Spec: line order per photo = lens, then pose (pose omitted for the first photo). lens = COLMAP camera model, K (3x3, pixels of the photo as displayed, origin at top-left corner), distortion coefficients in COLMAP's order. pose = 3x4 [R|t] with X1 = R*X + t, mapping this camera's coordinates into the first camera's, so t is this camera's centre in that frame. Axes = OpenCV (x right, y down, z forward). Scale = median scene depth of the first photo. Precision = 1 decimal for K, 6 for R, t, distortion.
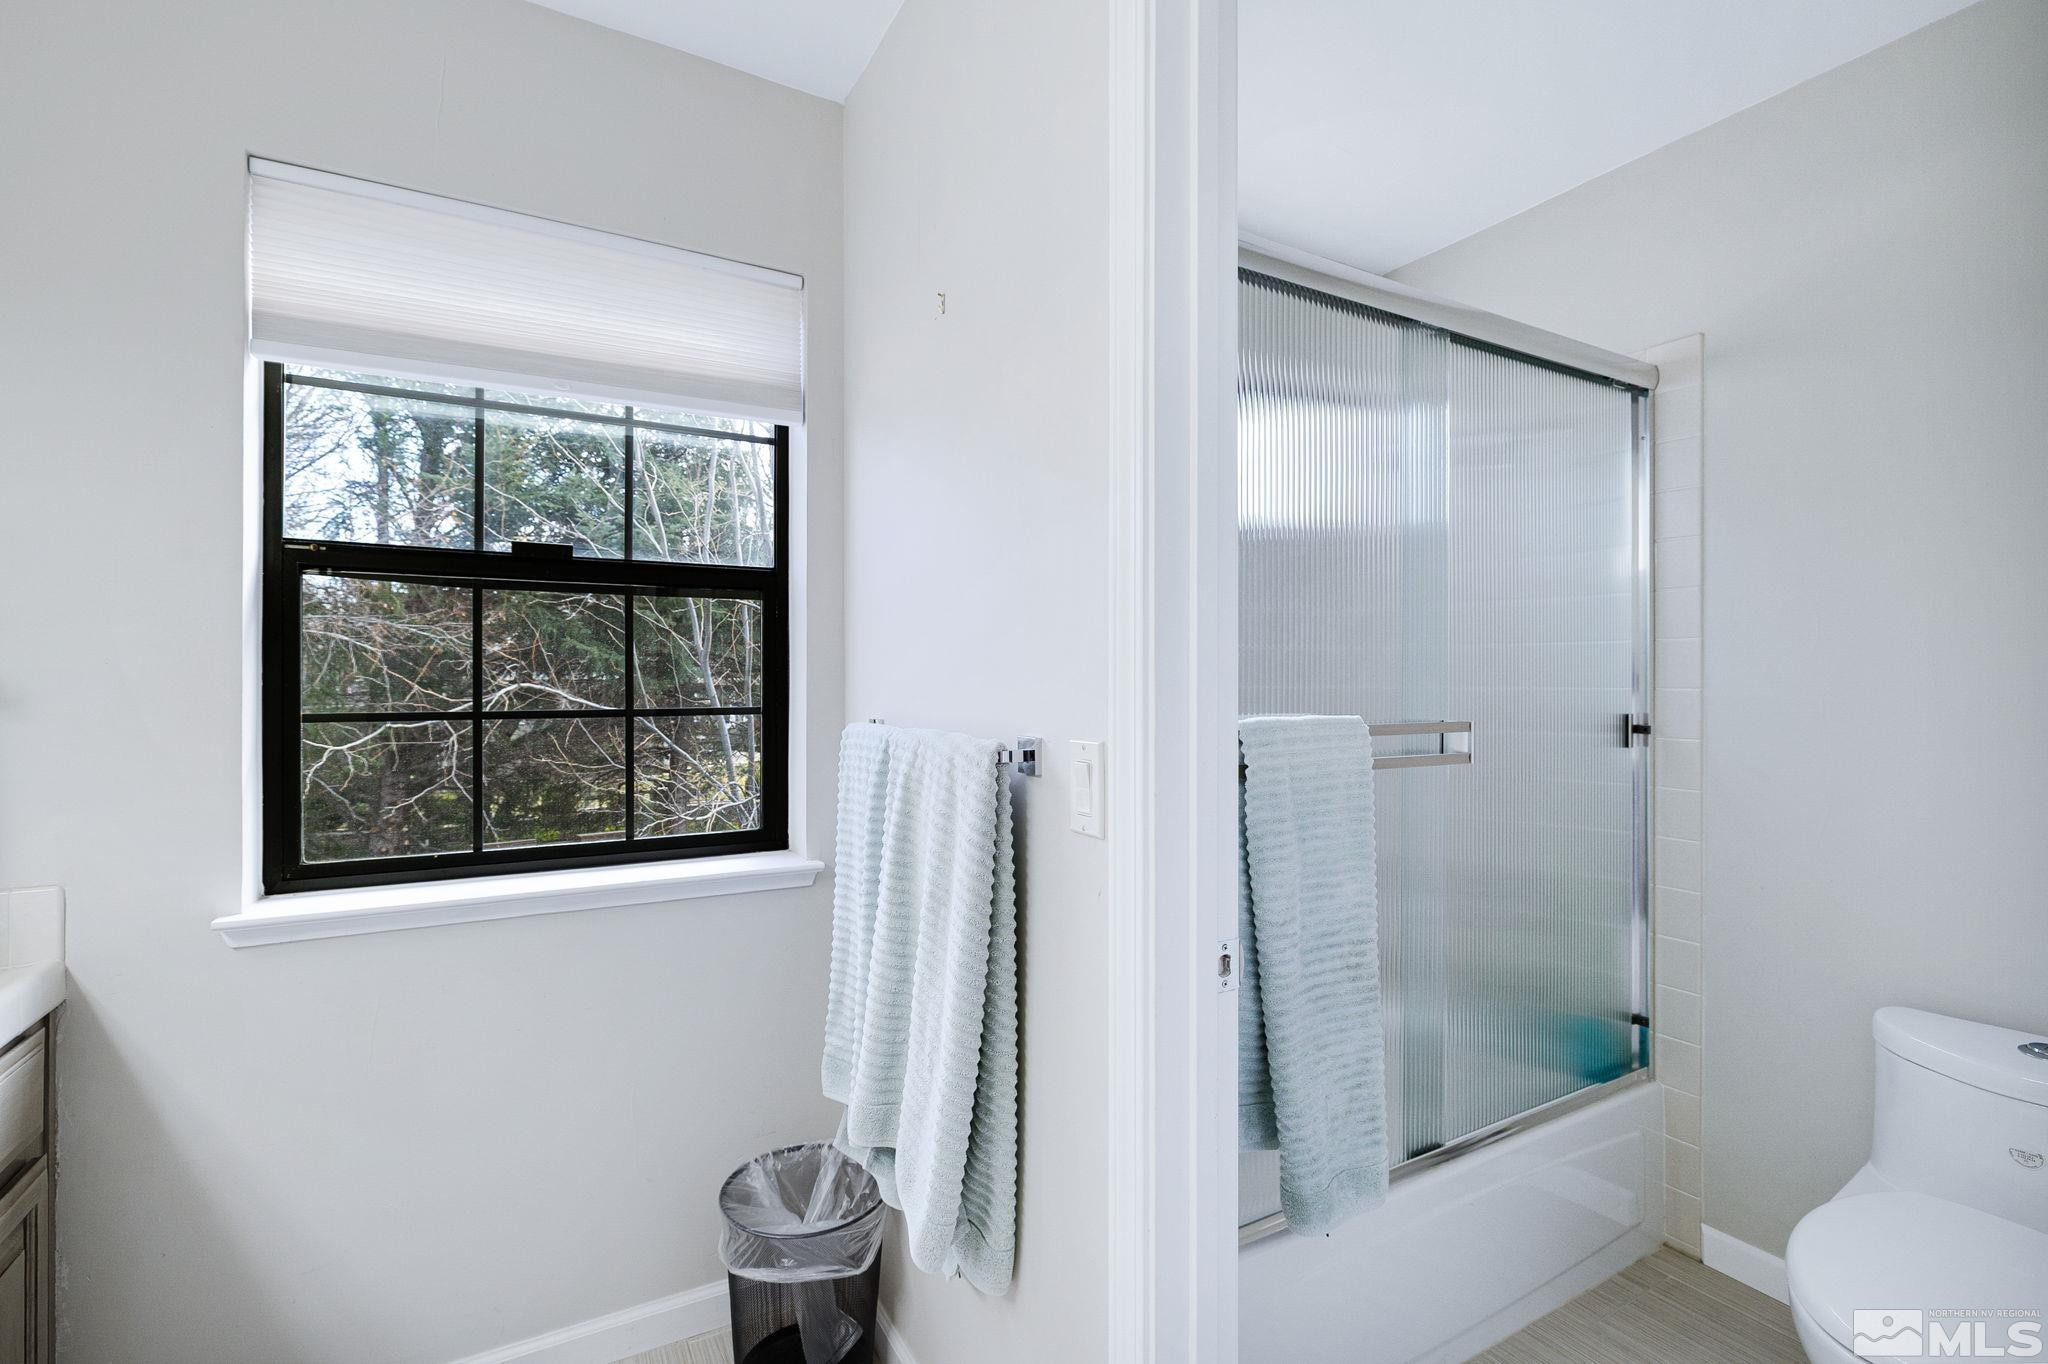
lens RADIAL K [[910.7, 0, 1017.6], [0, 910.7, 674.7], [0, 0, 1]] dist [-0.000742, 0.000202]
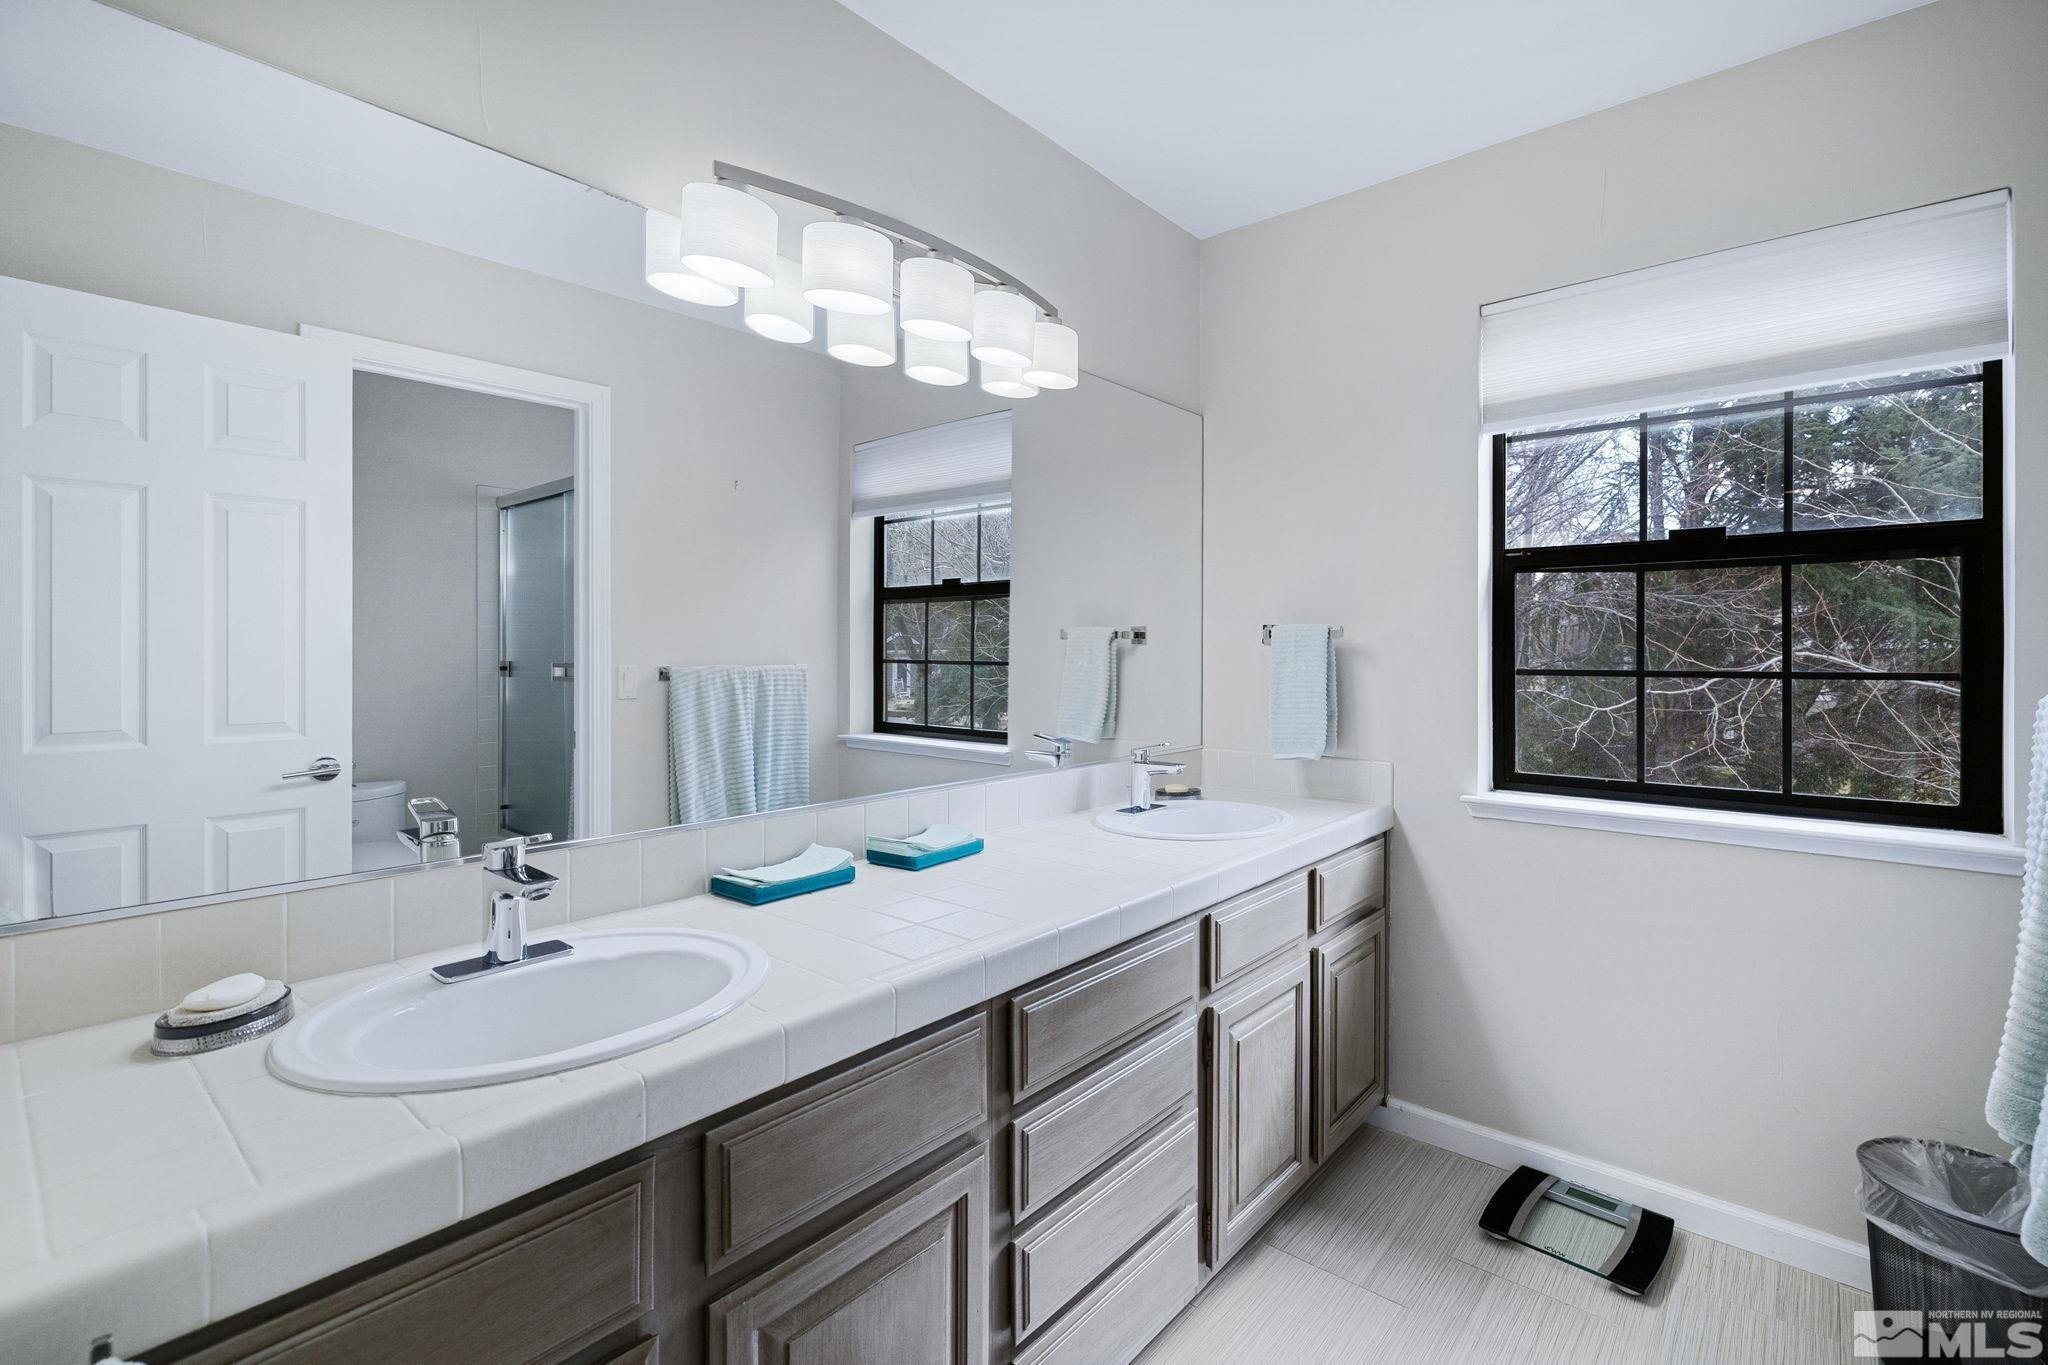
lens RADIAL K [[910.7, 0, 1017.6], [0, 910.7, 675.2], [0, 0, 1]] dist [-0.000742, 0.000202]
pose [[0.329940, 0.022007, -0.943745, 0.305738], [0.009152, 0.999607, 0.026509, 0.006674], [0.943957, -0.017383, 0.329609, -0.218490]]
